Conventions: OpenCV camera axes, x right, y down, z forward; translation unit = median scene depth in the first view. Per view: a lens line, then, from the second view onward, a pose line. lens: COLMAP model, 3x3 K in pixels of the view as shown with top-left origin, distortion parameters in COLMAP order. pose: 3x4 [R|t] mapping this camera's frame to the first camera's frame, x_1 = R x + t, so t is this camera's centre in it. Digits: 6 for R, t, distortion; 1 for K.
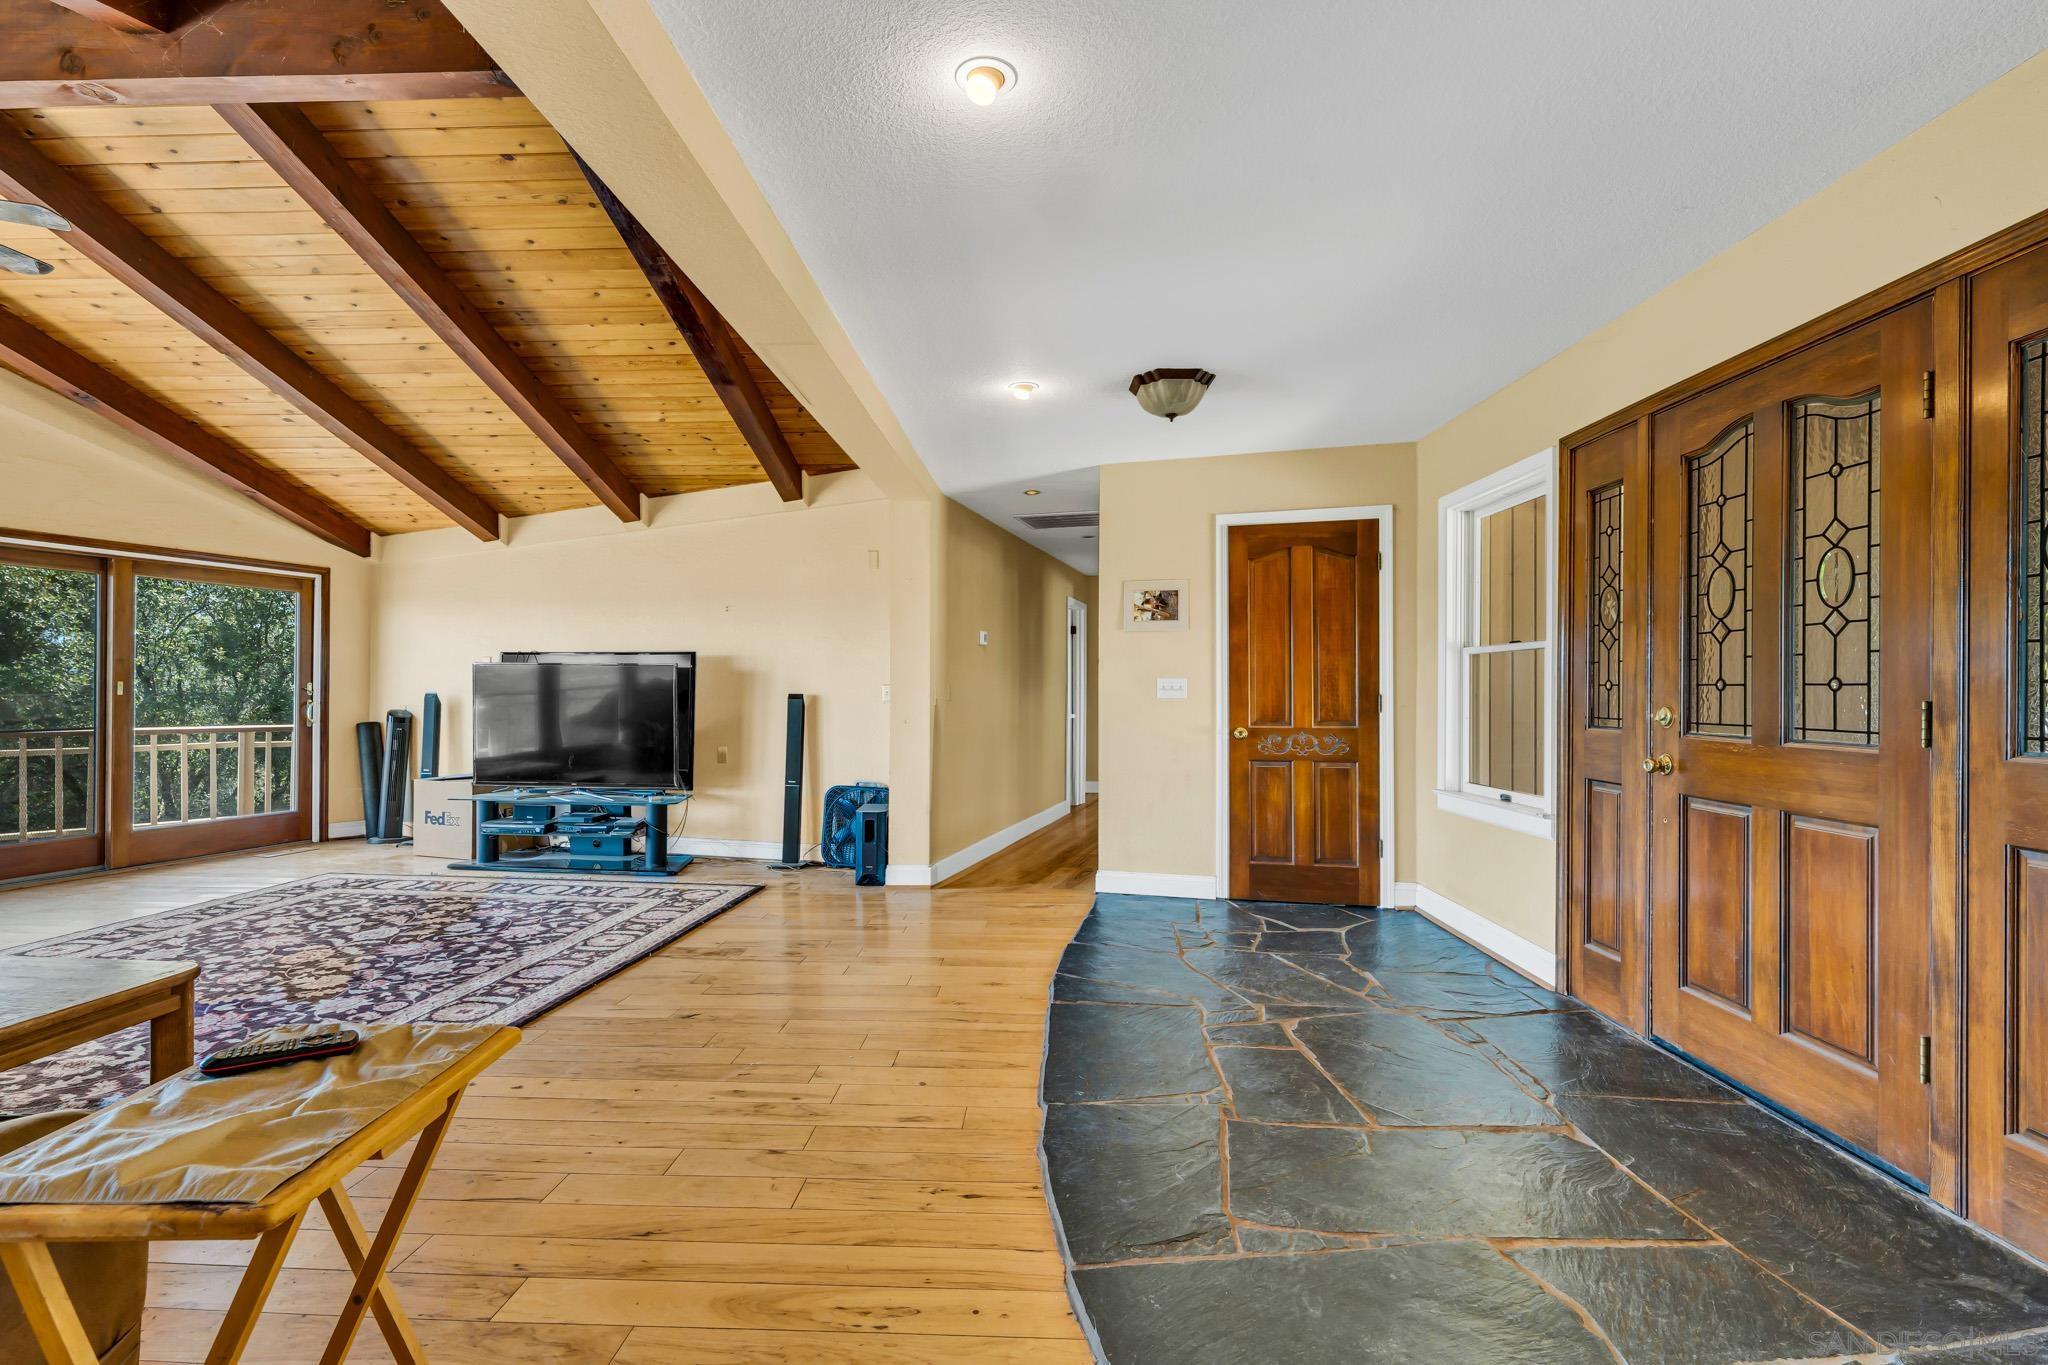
lens RADIAL K [[919.1, 0, 1010.7], [0, 919.1, 686.9], [0, 0, 1]] dist [0.002633, 0.000094]
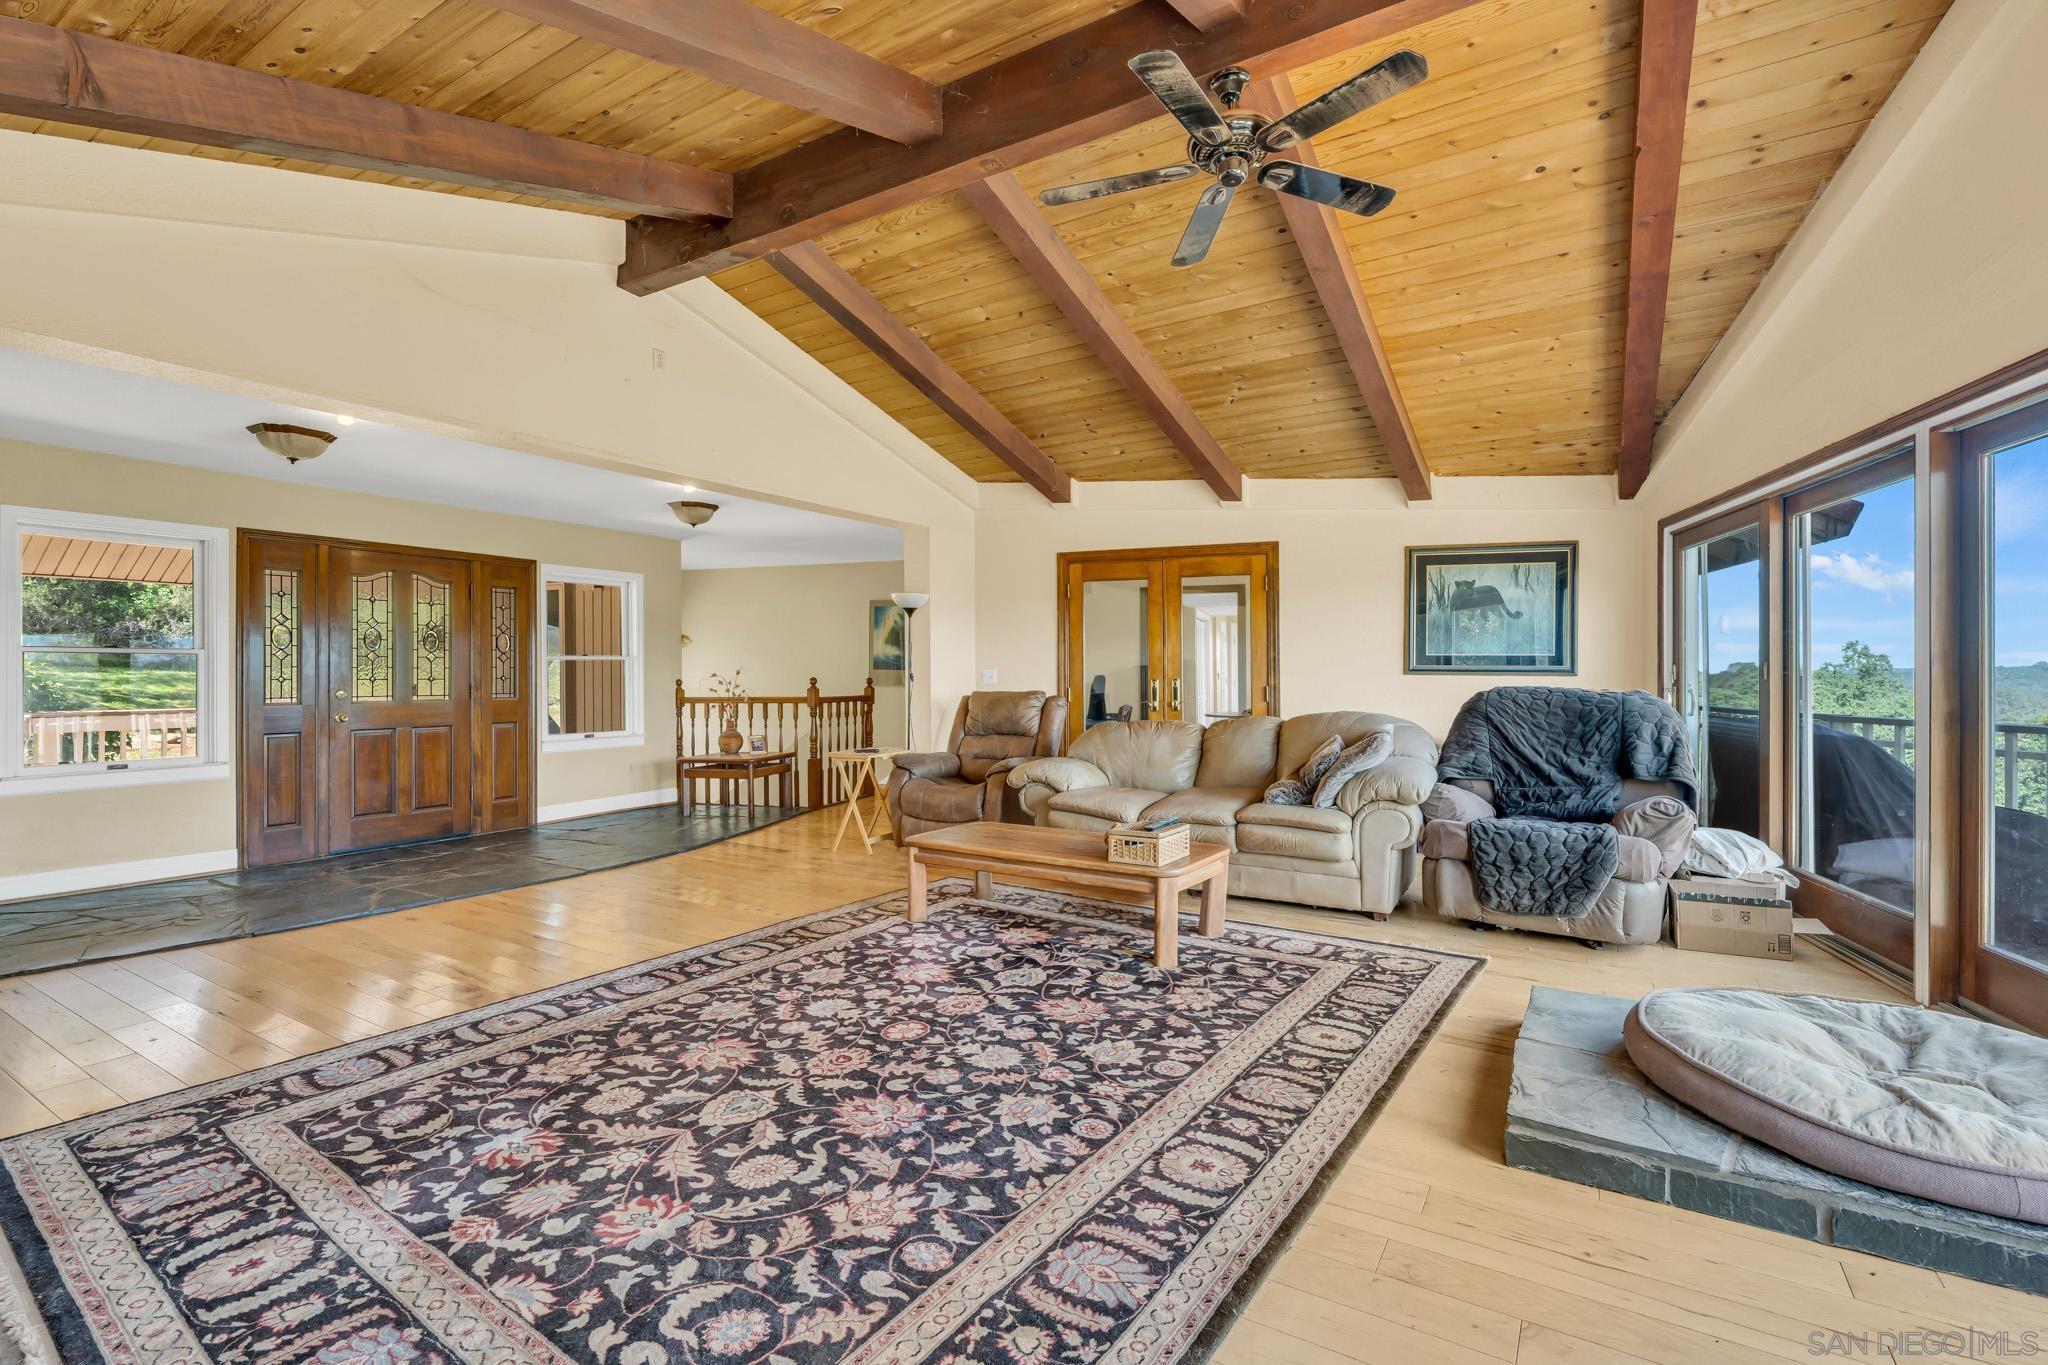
lens RADIAL K [[919.1, 0, 1014.2], [0, 919.1, 674.1], [0, 0, 1]] dist [0.002633, 0.000094]
pose [[-0.872668, 0.007229, 0.488260, -0.864925], [0.004880, 0.999970, -0.006083, 0.003001], [-0.488289, -0.002926, -0.872677, 1.093185]]
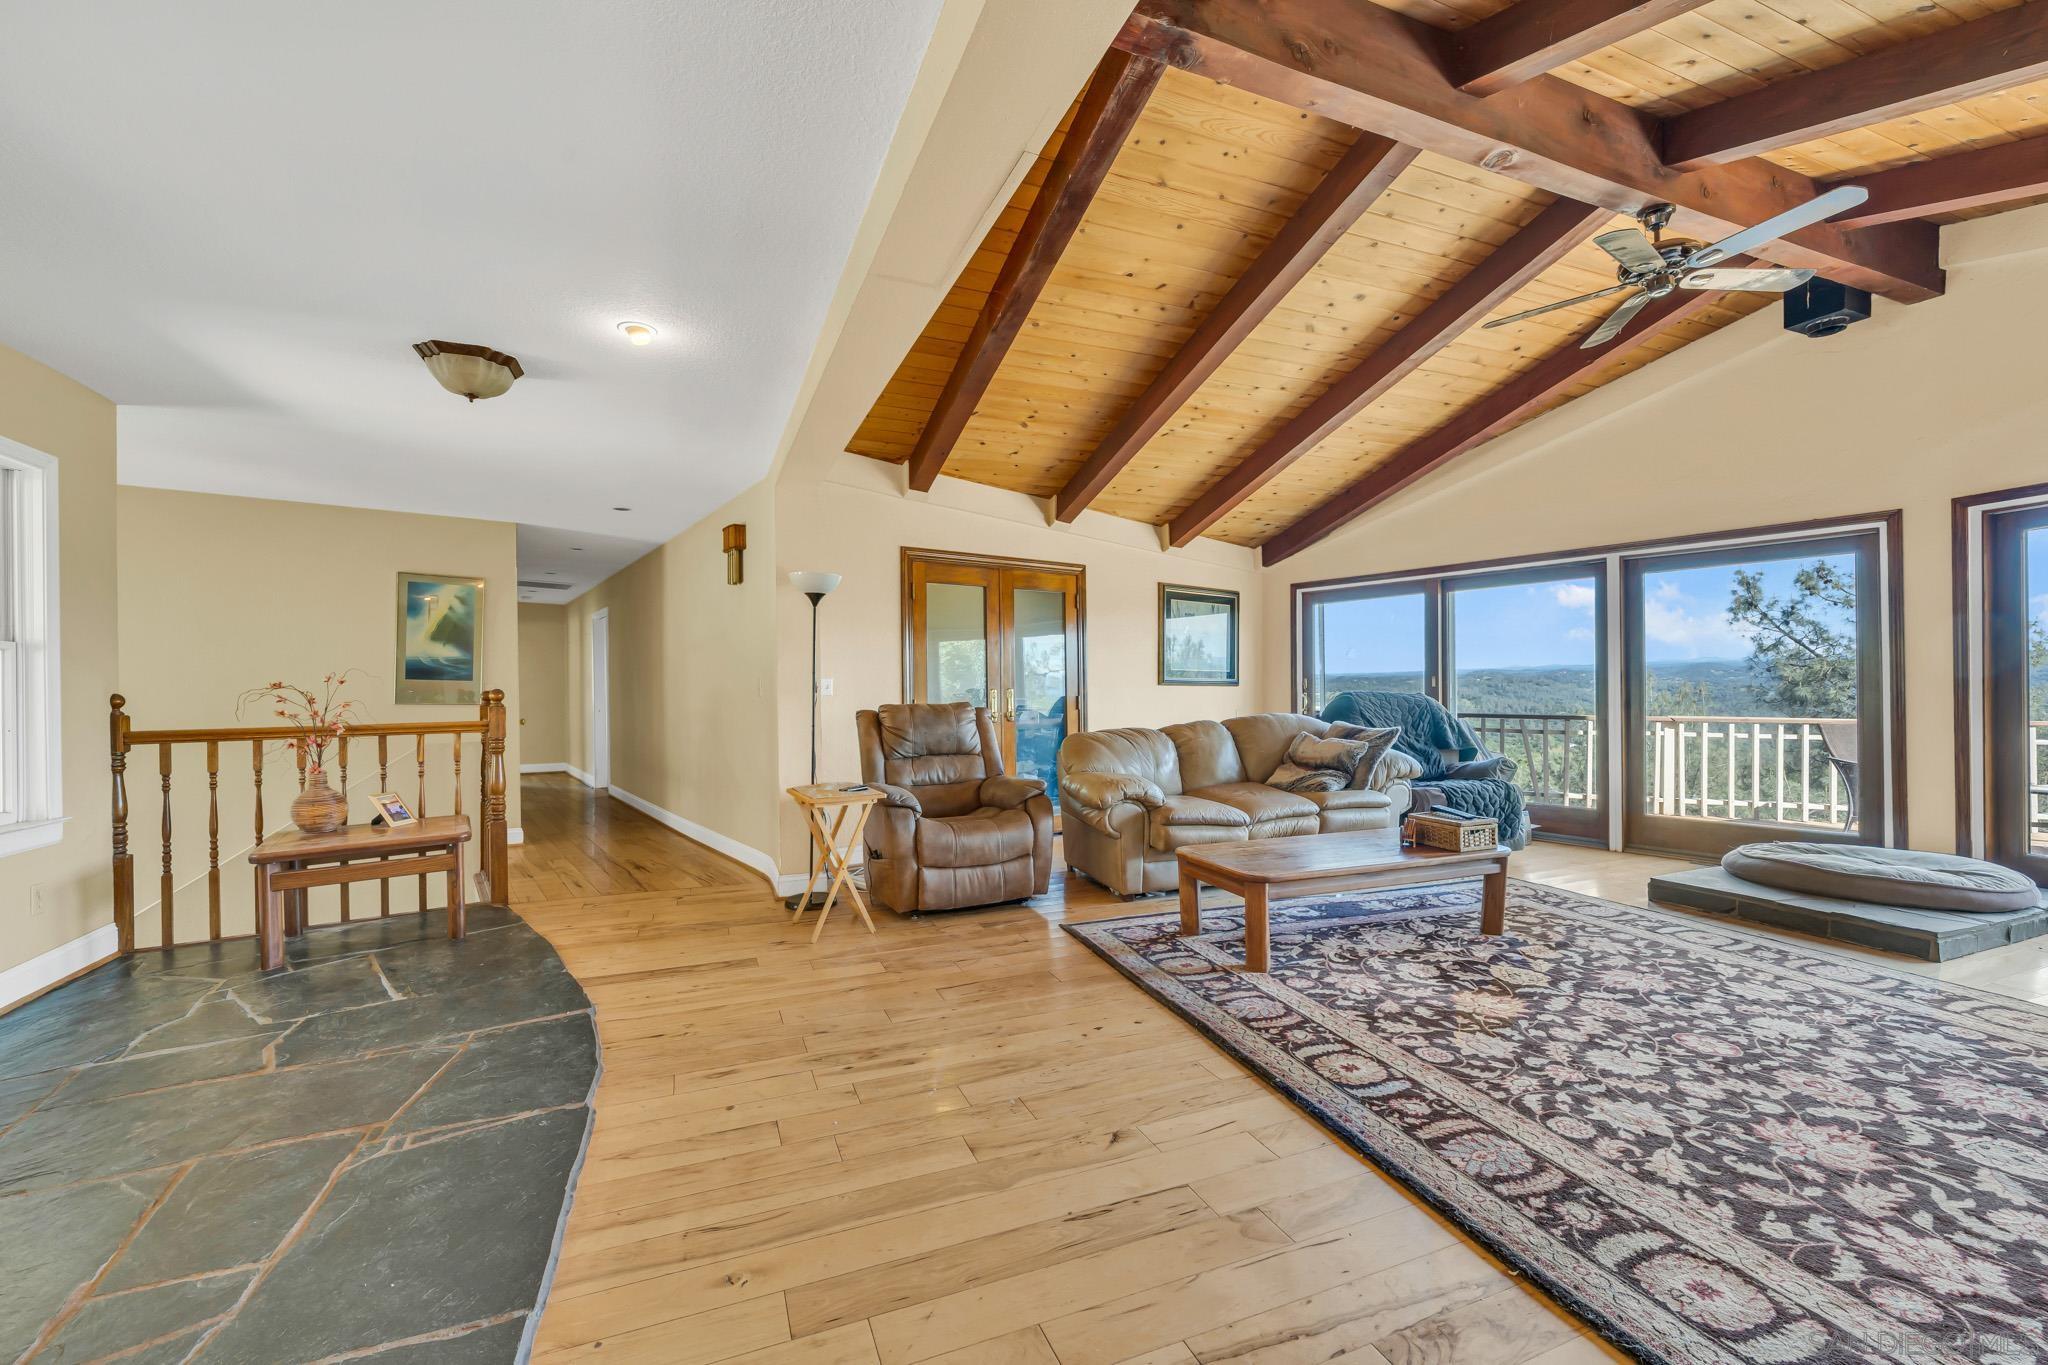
lens RADIAL K [[816.1, 0, 1010.2], [0, 816.1, 684.7], [0, 0, 1]] dist [-0.003778, 0.000993]
pose [[-0.908336, 0.007218, -0.418180, -0.005155], [0.011362, 0.999908, -0.007421, 0.004787], [0.418088, -0.011493, -0.908334, 0.909141]]
